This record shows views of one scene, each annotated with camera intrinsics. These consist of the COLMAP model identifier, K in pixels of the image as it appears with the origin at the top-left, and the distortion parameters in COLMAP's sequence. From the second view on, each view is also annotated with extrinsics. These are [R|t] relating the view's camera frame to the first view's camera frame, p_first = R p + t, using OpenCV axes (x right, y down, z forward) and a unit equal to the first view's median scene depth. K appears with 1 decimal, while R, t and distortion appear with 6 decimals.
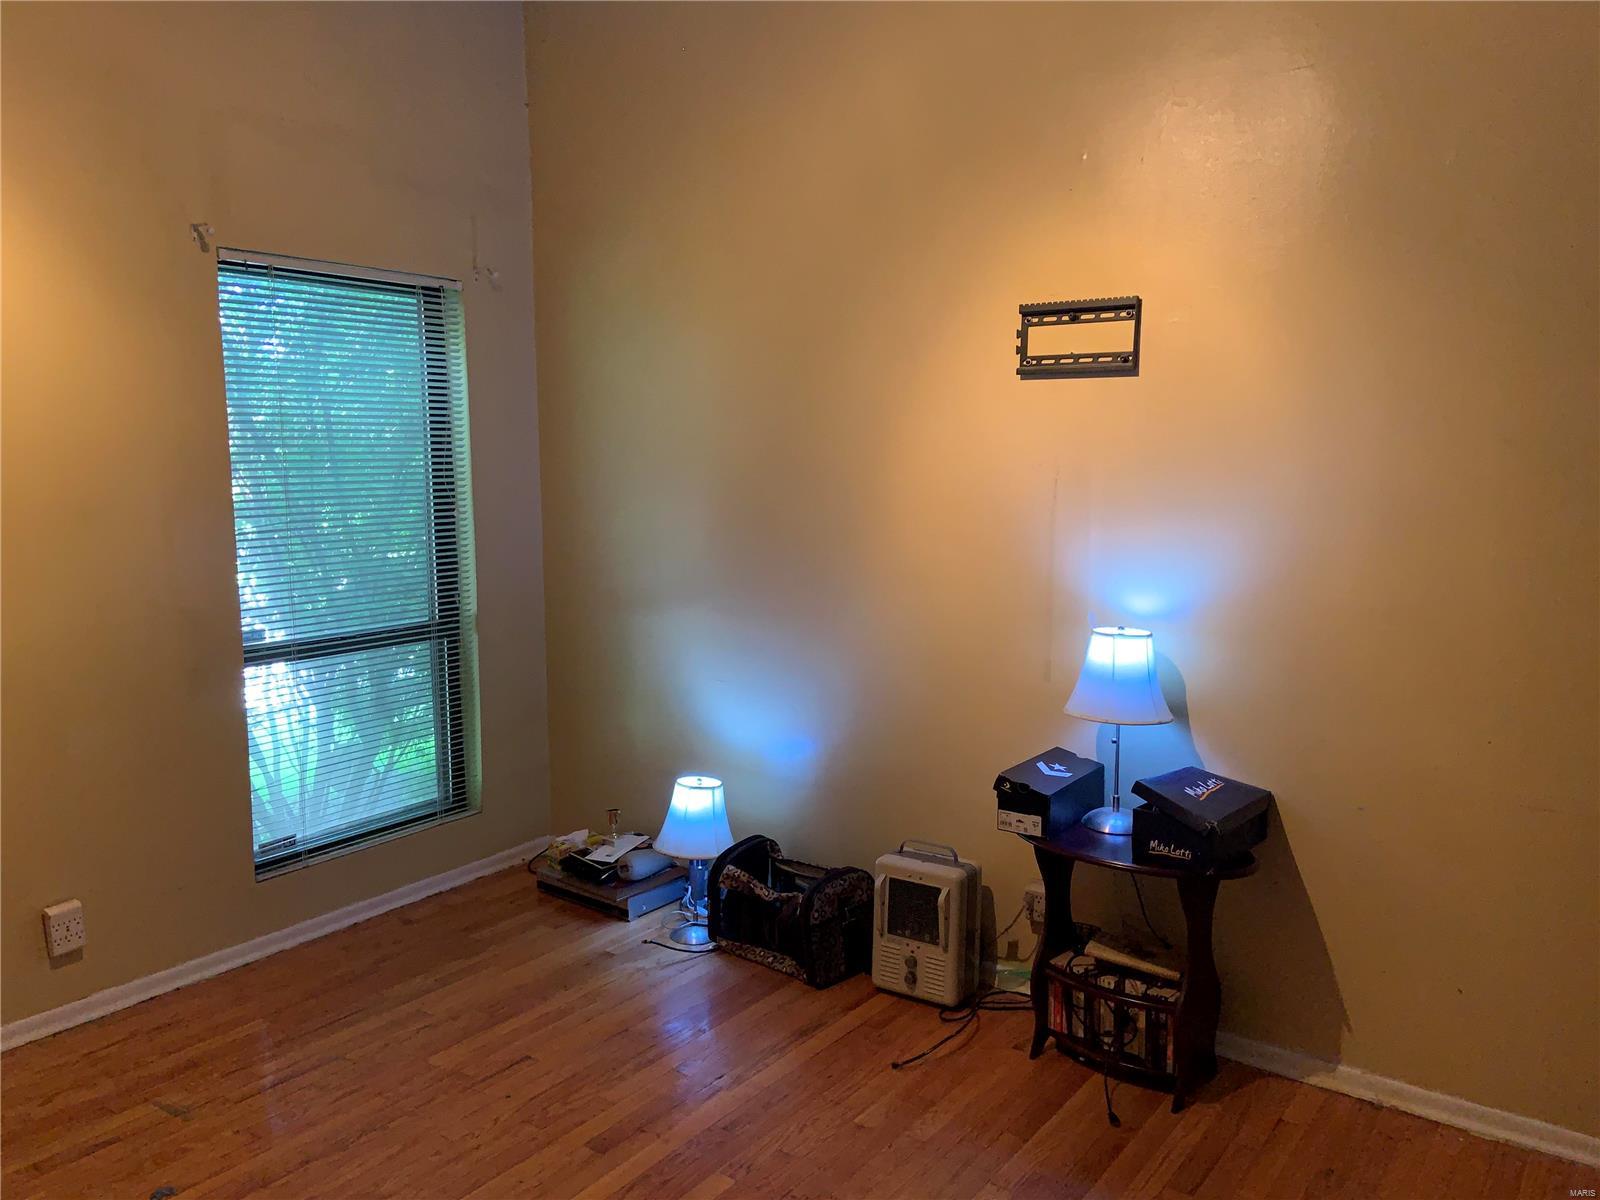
lens RADIAL K [[1199.8, 0, 778.3], [0, 1199.8, 602.5], [0, 0, 1]] dist [0.118616, -0.150317]
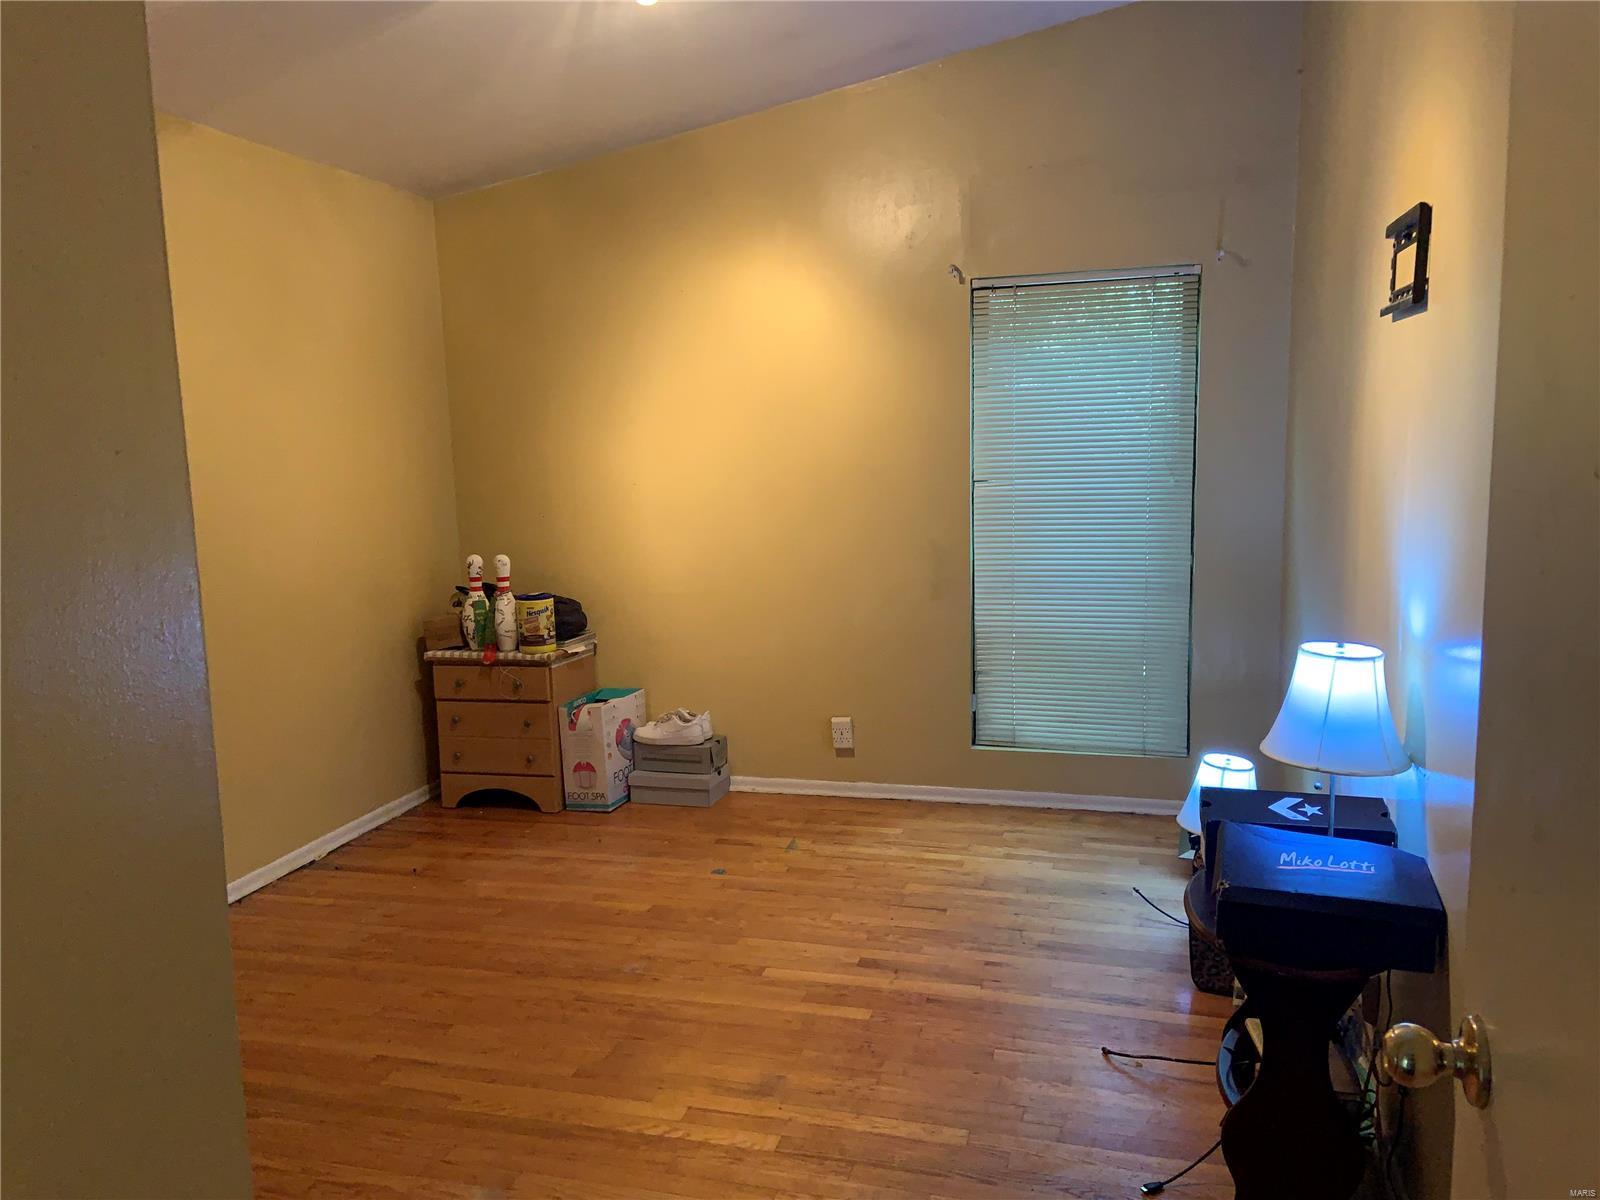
lens RADIAL K [[1199.8, 0, 778.3], [0, 1199.8, 602.5], [0, 0, 1]] dist [0.118616, -0.150317]
pose [[0.345477, 0.121805, -0.930489, 0.814250], [-0.089211, 0.991313, 0.096644, -0.045816], [0.934177, 0.049622, 0.353342, 0.358481]]
